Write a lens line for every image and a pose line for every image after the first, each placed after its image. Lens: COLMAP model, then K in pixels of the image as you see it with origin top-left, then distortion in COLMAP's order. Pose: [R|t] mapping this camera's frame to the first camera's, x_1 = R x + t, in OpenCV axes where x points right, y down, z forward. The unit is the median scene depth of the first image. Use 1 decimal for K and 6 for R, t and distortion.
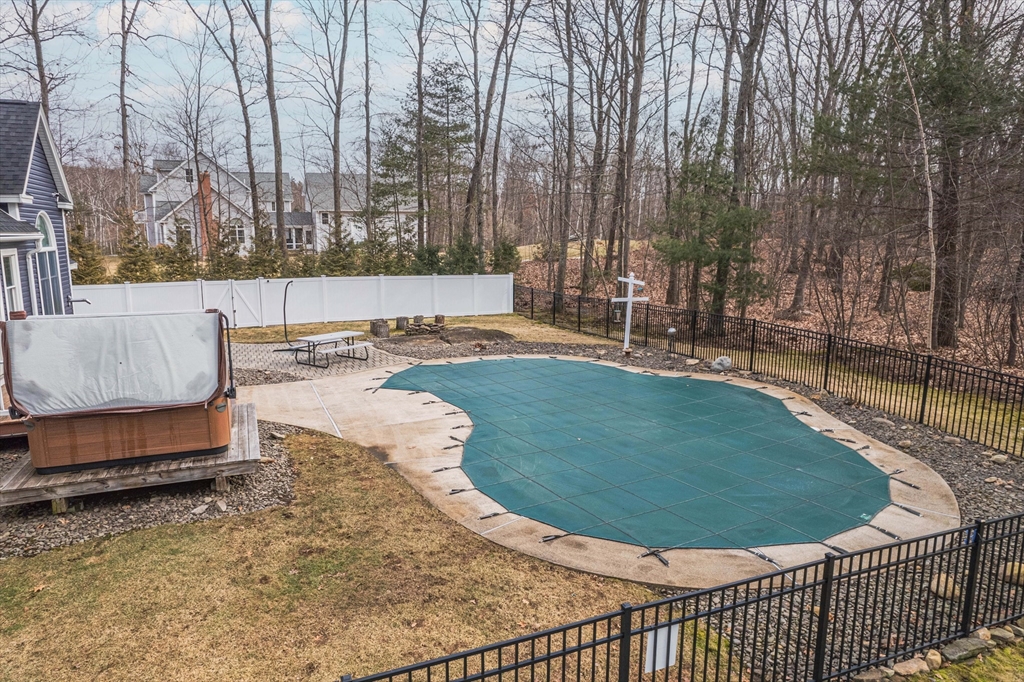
lens RADIAL K [[658.7, 0, 511.6], [0, 658.7, 344.5], [0, 0, 1]] dist [-0.071271, 0.058494]
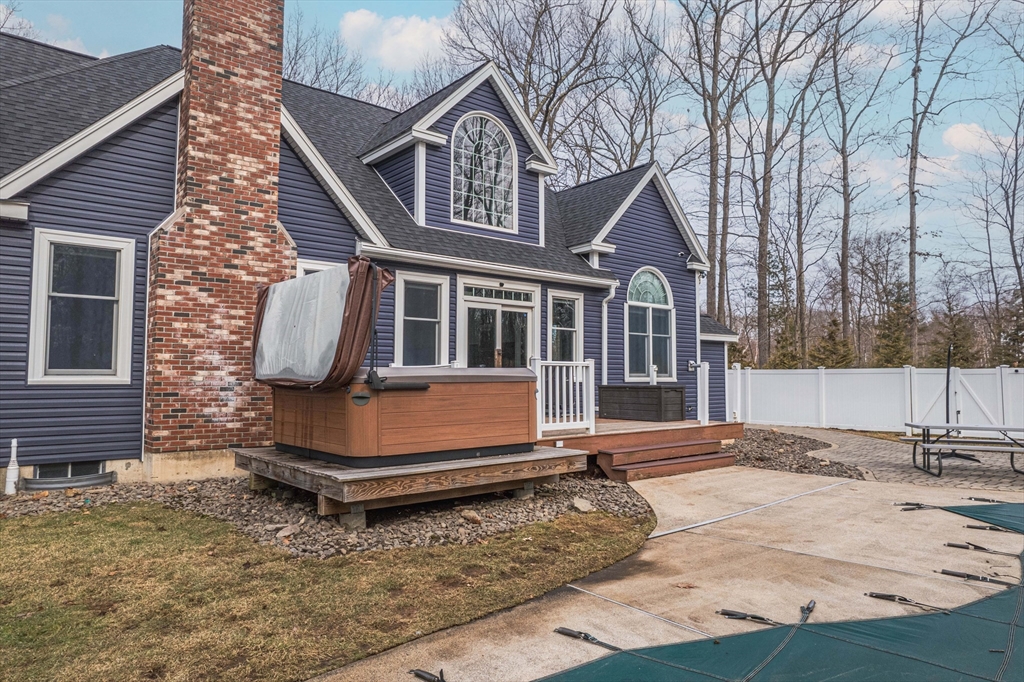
lens RADIAL K [[658.7, 0, 509.2], [0, 658.7, 336.2], [0, 0, 1]] dist [-0.071271, 0.058494]
pose [[0.305681, -0.060197, -0.950229, 0.205389], [-0.166656, 0.979210, -0.115645, 0.066225], [0.937435, 0.193712, 0.289294, 0.722621]]
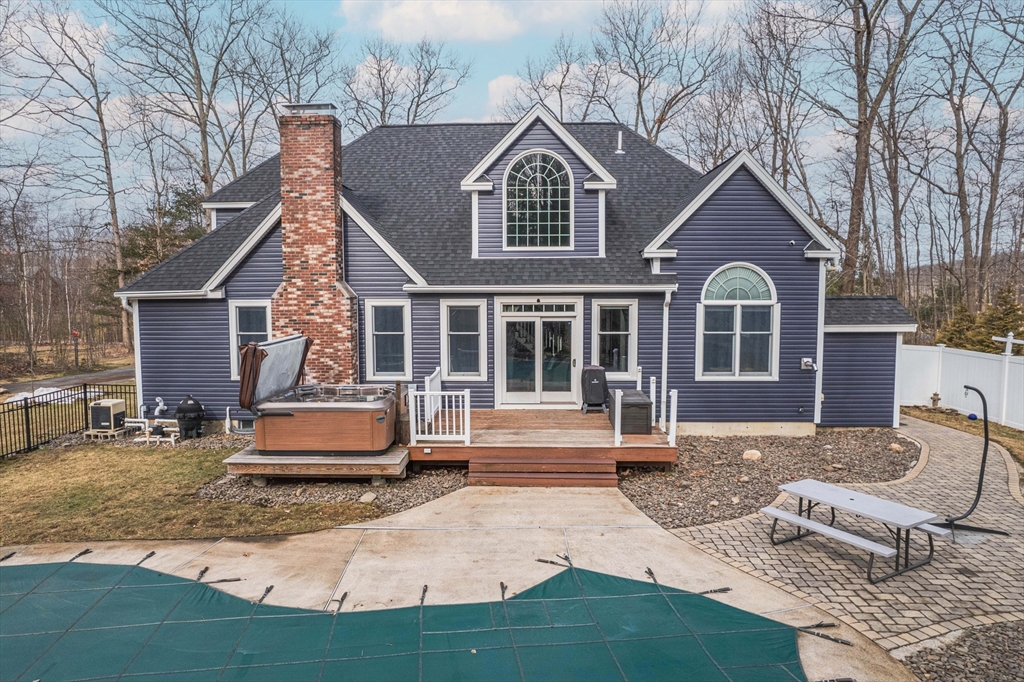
lens RADIAL K [[658.7, 0, 511.4], [0, 658.7, 338.6], [0, 0, 1]] dist [-0.071271, 0.058494]
pose [[-0.406407, 0.072232, -0.910832, 0.398767], [-0.155815, 0.976789, 0.146986, -0.254973], [0.900308, 0.201658, -0.385719, 1.490492]]
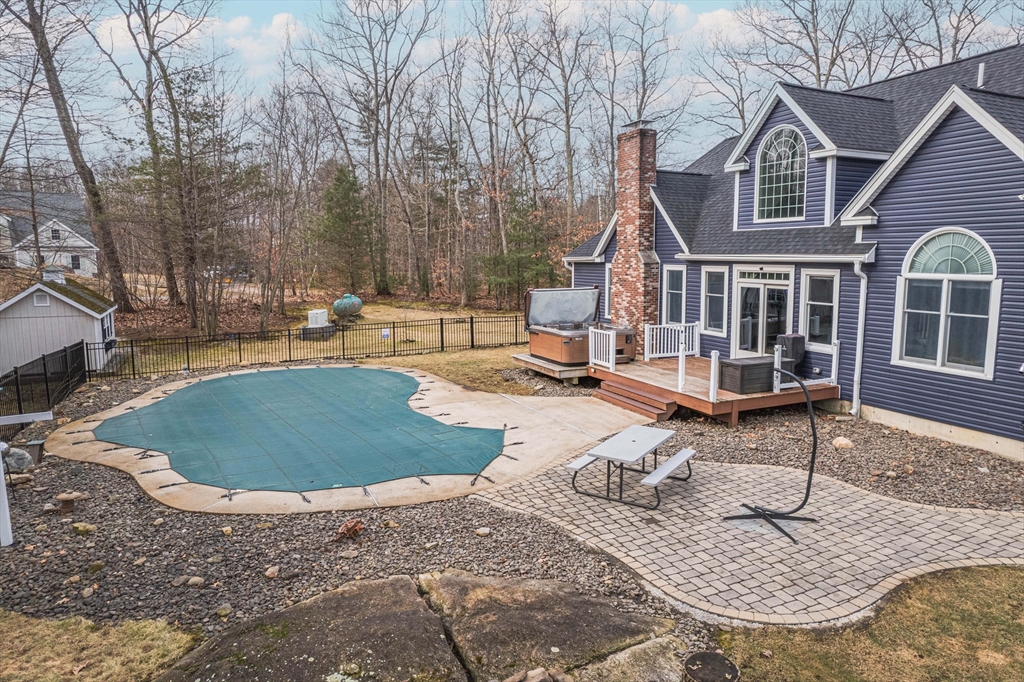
lens RADIAL K [[658.7, 0, 510.8], [0, 658.7, 337.8], [0, 0, 1]] dist [-0.071271, 0.058494]
pose [[-0.999451, 0.008621, -0.031992, -0.242624], [-0.001256, 0.955010, 0.296570, -0.422282], [0.033109, 0.296447, -0.954475, 2.403625]]
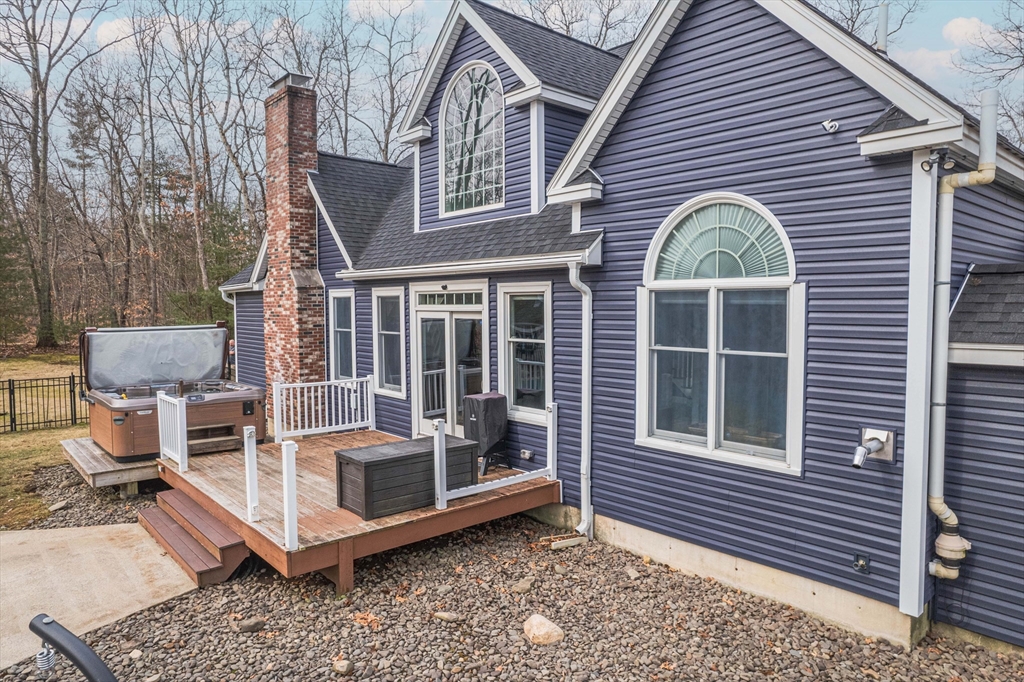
lens RADIAL K [[658.7, 0, 513.5], [0, 658.7, 340.1], [0, 0, 1]] dist [-0.071271, 0.058494]
pose [[-0.943095, 0.022038, -0.331791, -0.630233], [-0.053899, 0.974475, 0.217931, -0.272281], [0.328125, 0.223413, -0.917835, 1.872444]]
